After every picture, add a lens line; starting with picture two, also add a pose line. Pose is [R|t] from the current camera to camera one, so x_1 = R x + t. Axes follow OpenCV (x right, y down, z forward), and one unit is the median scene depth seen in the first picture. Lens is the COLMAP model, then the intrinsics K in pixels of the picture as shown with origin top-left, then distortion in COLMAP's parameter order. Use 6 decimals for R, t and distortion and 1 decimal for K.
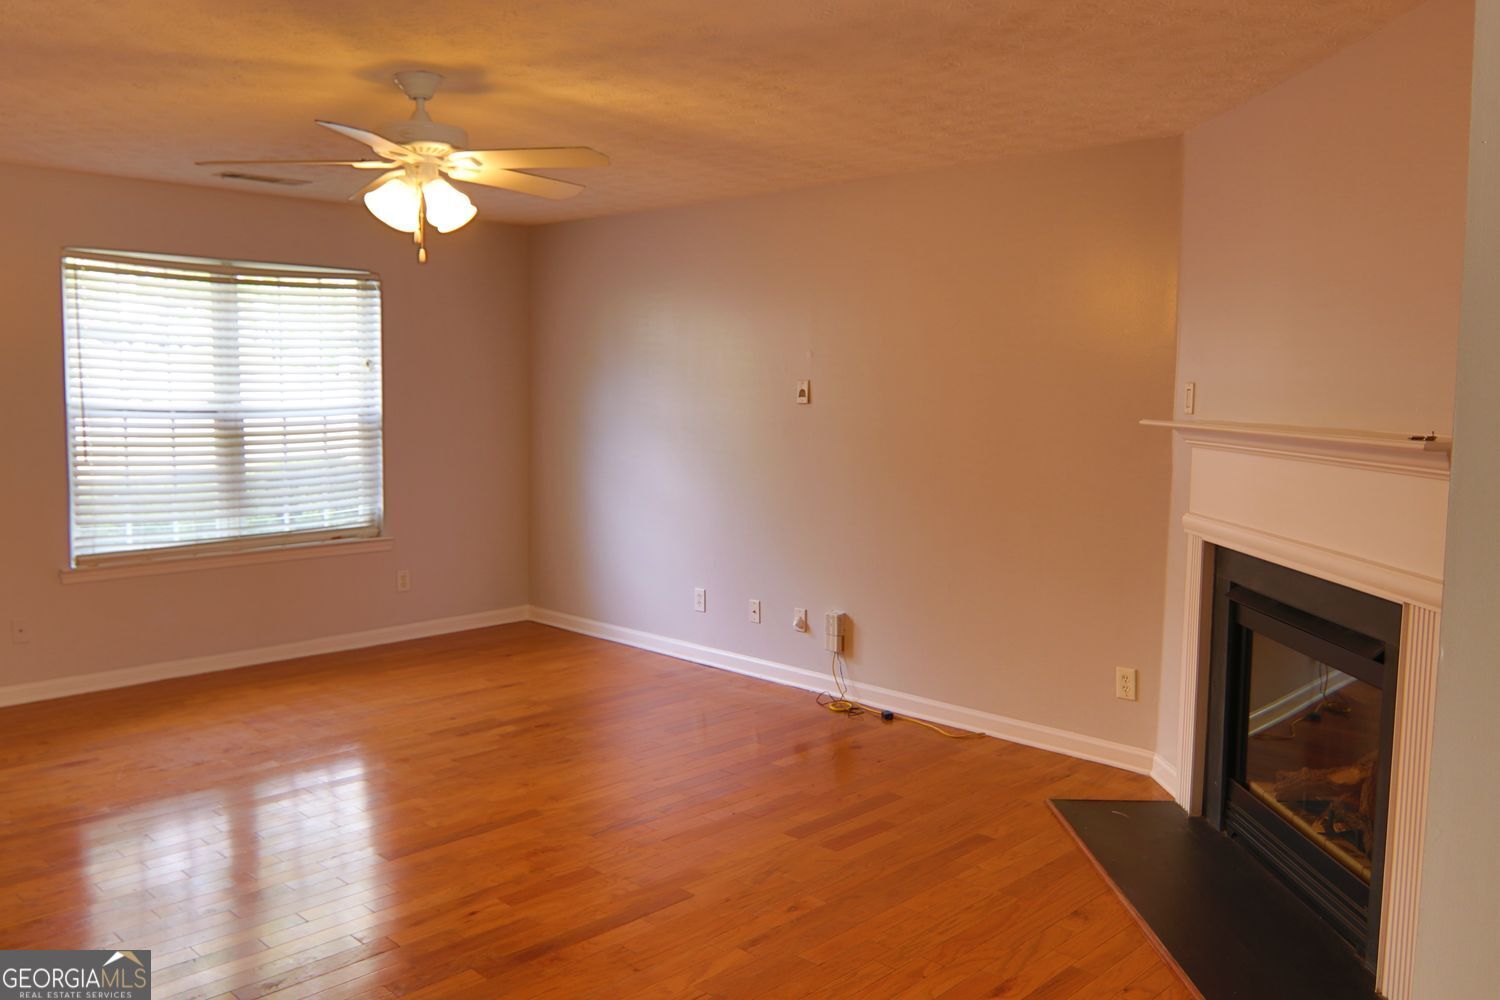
lens RADIAL K [[1221.0, 0, 750.0], [0, 1221.0, 500.0], [0, 0, 1]] dist [0.025298, -0.044448]
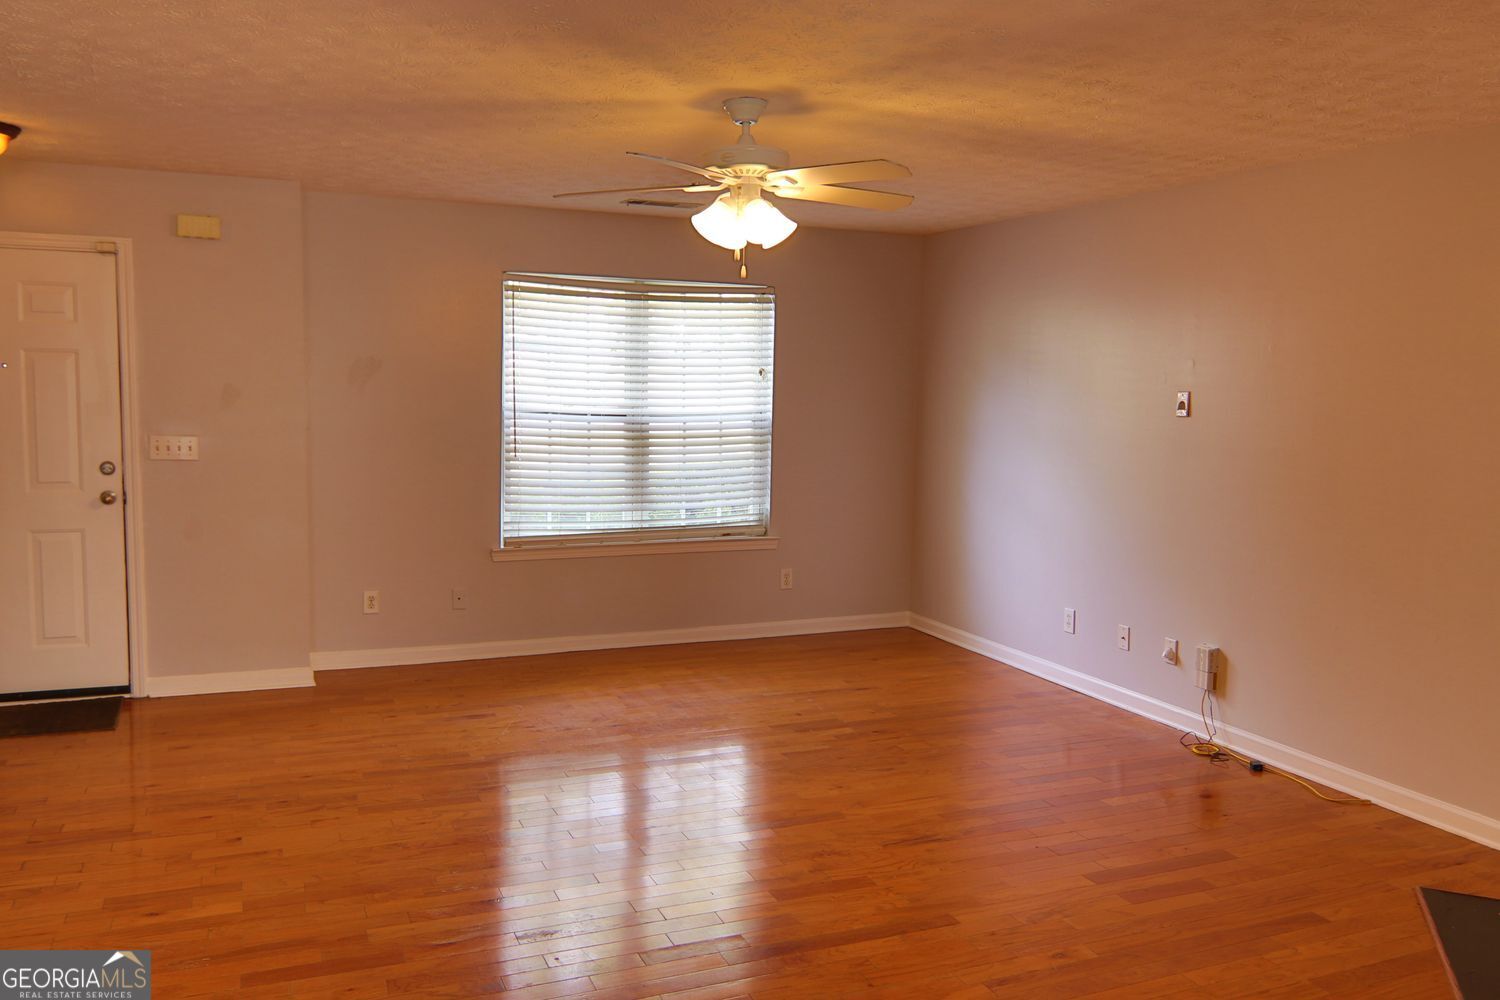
lens RADIAL K [[1221.0, 0, 750.0], [0, 1221.0, 500.0], [0, 0, 1]] dist [0.025298, -0.044448]
pose [[0.920175, 0.043634, -0.389068, 0.113033], [-0.045521, 0.998954, 0.004373, -0.005885], [0.388852, 0.013687, 0.921199, 0.024908]]
